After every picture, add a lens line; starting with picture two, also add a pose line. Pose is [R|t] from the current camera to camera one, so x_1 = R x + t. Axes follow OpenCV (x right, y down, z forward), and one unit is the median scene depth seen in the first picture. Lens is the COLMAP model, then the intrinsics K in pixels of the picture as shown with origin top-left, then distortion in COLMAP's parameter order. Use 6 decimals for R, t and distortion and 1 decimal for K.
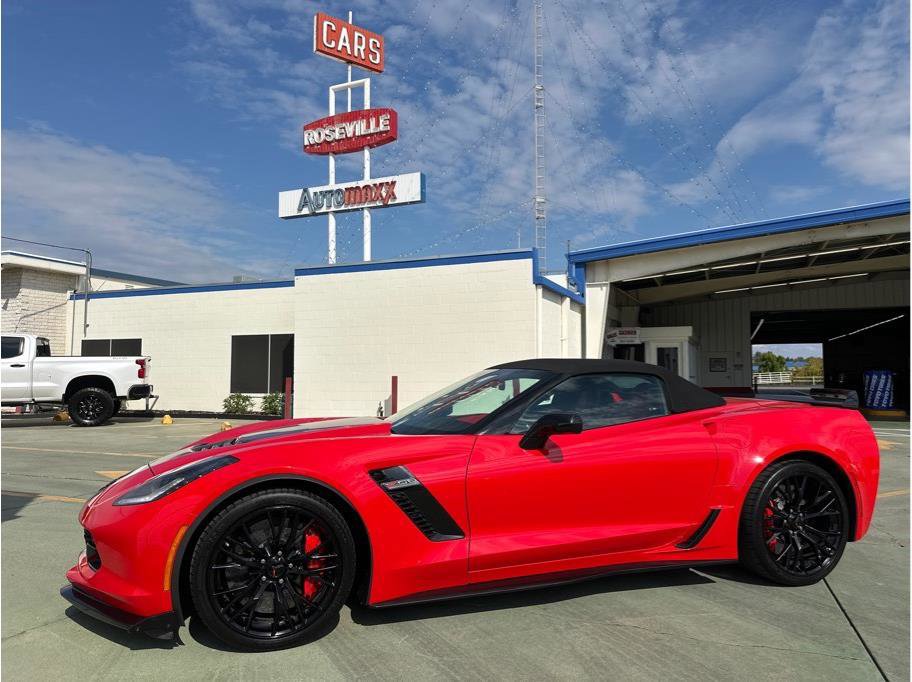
lens RADIAL K [[637.8, 0, 467.7], [0, 637.8, 364.1], [0, 0, 1]] dist [0.046253, -0.061918]
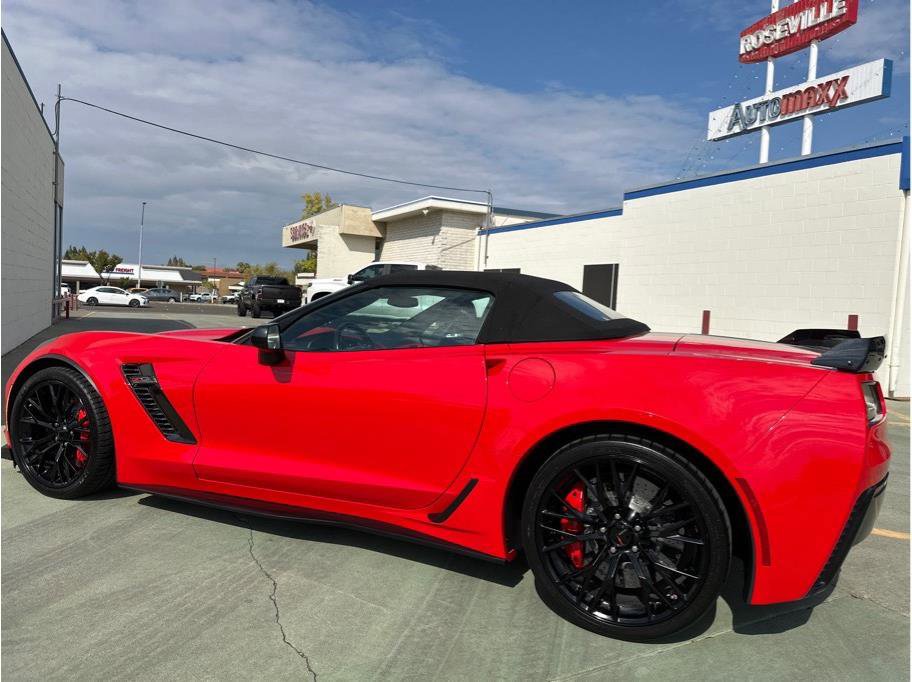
lens RADIAL K [[637.8, 0, 455.4], [0, 637.8, 356.5], [0, 0, 1]] dist [0.046253, -0.061918]
pose [[0.749595, 0.096614, -0.654808, 0.164345], [-0.038632, 0.993989, 0.102435, 0.004194], [0.660769, -0.051488, 0.748821, 0.095377]]
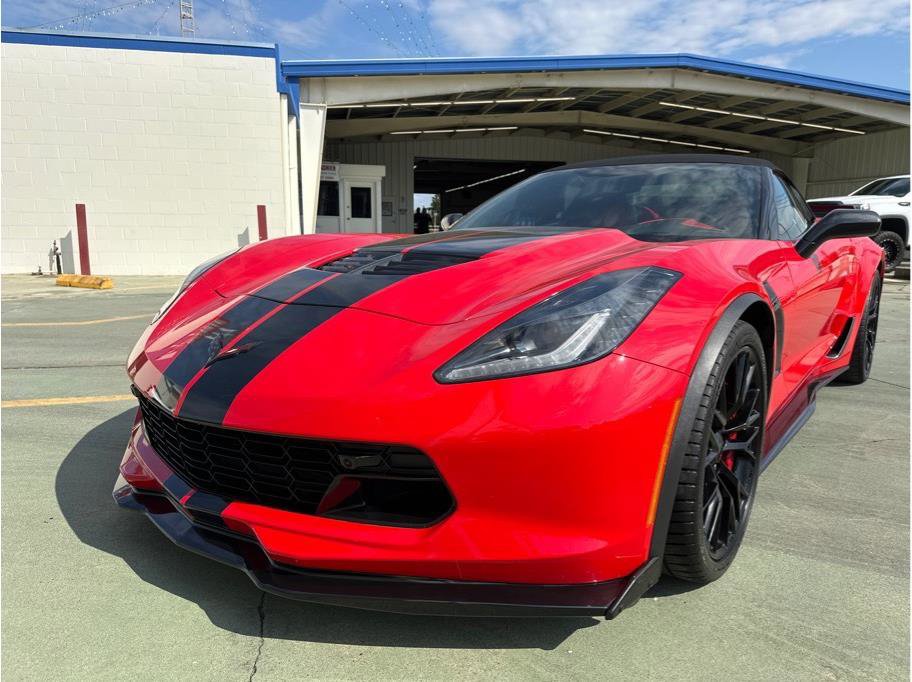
lens RADIAL K [[637.8, 0, 469.8], [0, 637.8, 348.6], [0, 0, 1]] dist [0.046253, -0.061918]
pose [[0.832132, -0.093461, 0.546646, -0.128811], [-0.022330, 0.979251, 0.201417, 0.018526], [-0.554128, -0.179812, 0.812779, 0.105128]]
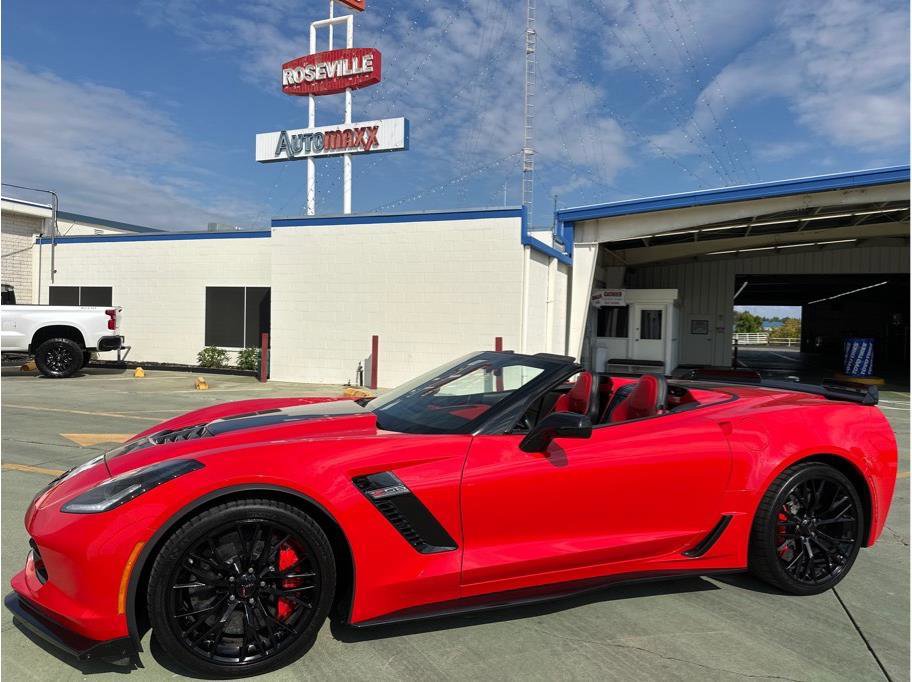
lens RADIAL K [[637.8, 0, 461.6], [0, 637.8, 365.5], [0, 0, 1]] dist [0.046253, -0.061918]
pose [[0.999397, 0.024551, 0.024545, -0.004687], [-0.026356, 0.996749, 0.076139, -0.010277], [-0.022596, -0.076740, 0.996795, 0.020705]]
